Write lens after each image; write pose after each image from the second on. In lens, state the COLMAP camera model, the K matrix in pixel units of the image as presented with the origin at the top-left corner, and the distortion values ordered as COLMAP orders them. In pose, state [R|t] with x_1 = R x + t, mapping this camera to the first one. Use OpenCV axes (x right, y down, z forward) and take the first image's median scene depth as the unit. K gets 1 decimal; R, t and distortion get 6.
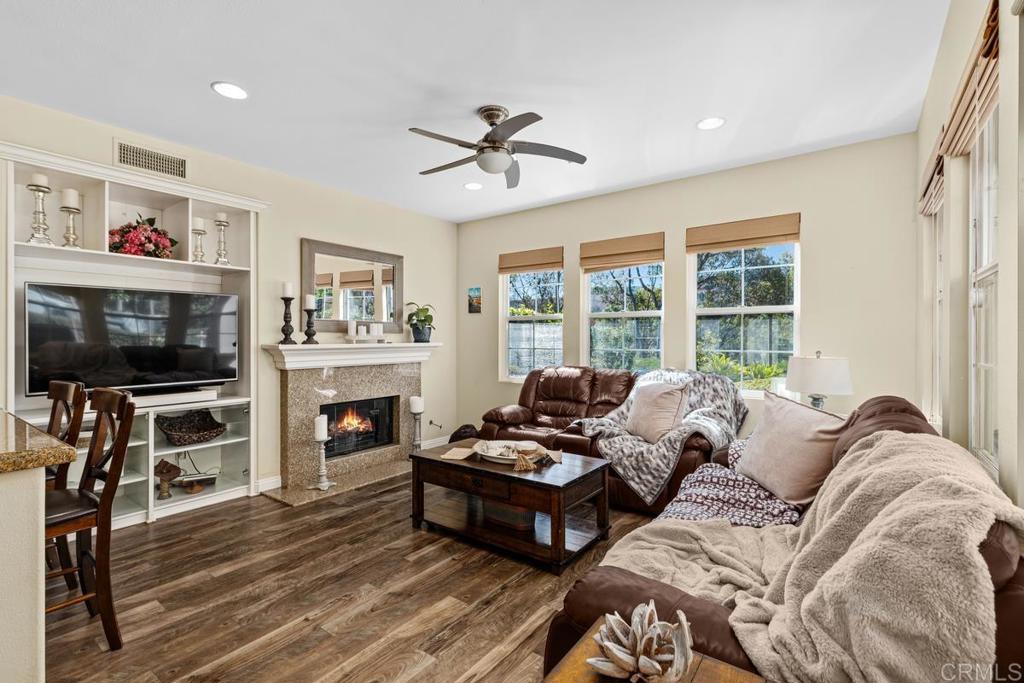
lens RADIAL K [[466.3, 0, 521.7], [0, 466.3, 338.1], [0, 0, 1]] dist [0.003119, -0.001800]
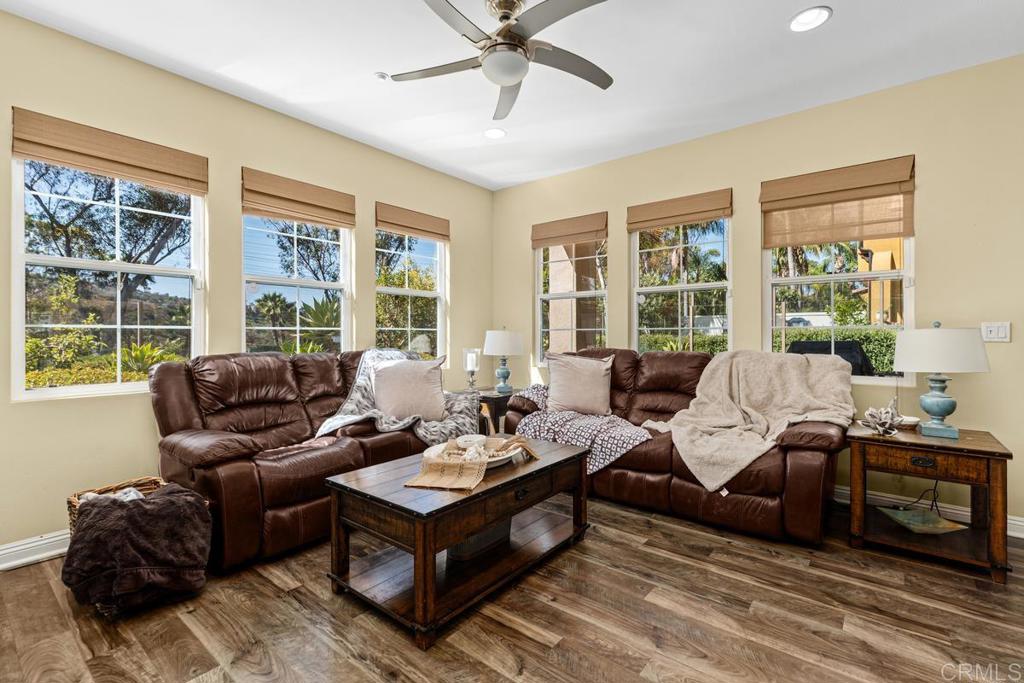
lens RADIAL K [[466.3, 0, 489.6], [0, 466.3, 338.1], [0, 0, 1]] dist [0.003119, -0.001800]
pose [[0.066363, 0.005648, 0.997780, -0.753434], [-0.001663, 0.999983, -0.005550, 0.062951], [-0.997794, -0.001291, 0.066371, 0.903628]]
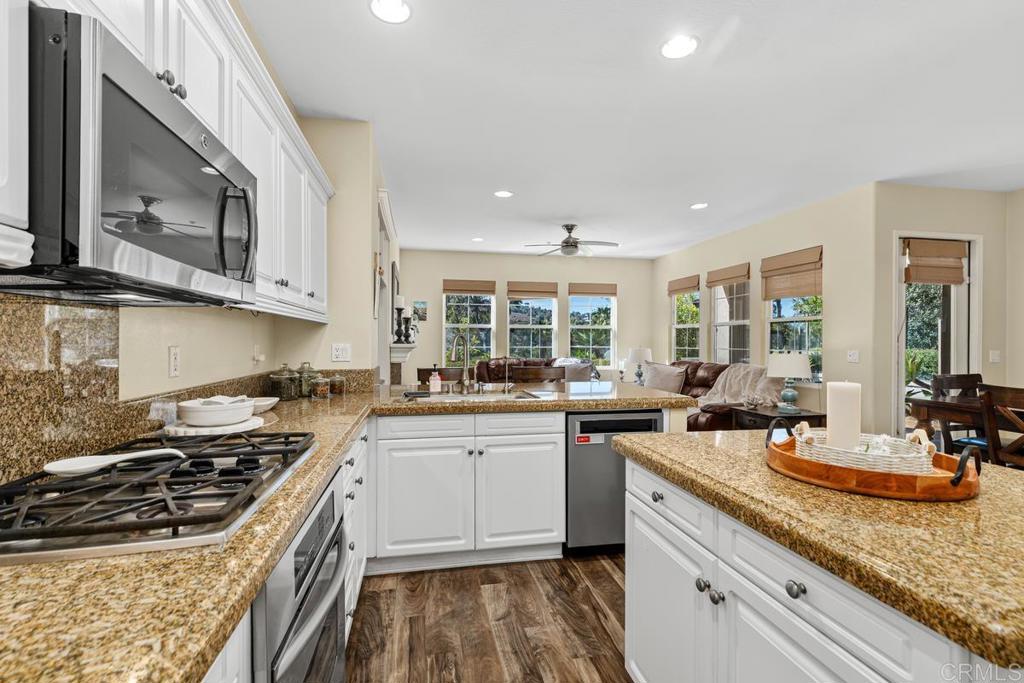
lens RADIAL K [[466.3, 0, 508.5], [0, 466.3, 341.5], [0, 0, 1]] dist [0.003119, -0.001800]
pose [[0.689181, 0.005320, 0.724569, -1.546923], [-0.006071, 0.999980, -0.001568, 0.010332], [-0.724563, -0.003318, 0.689200, -0.173849]]
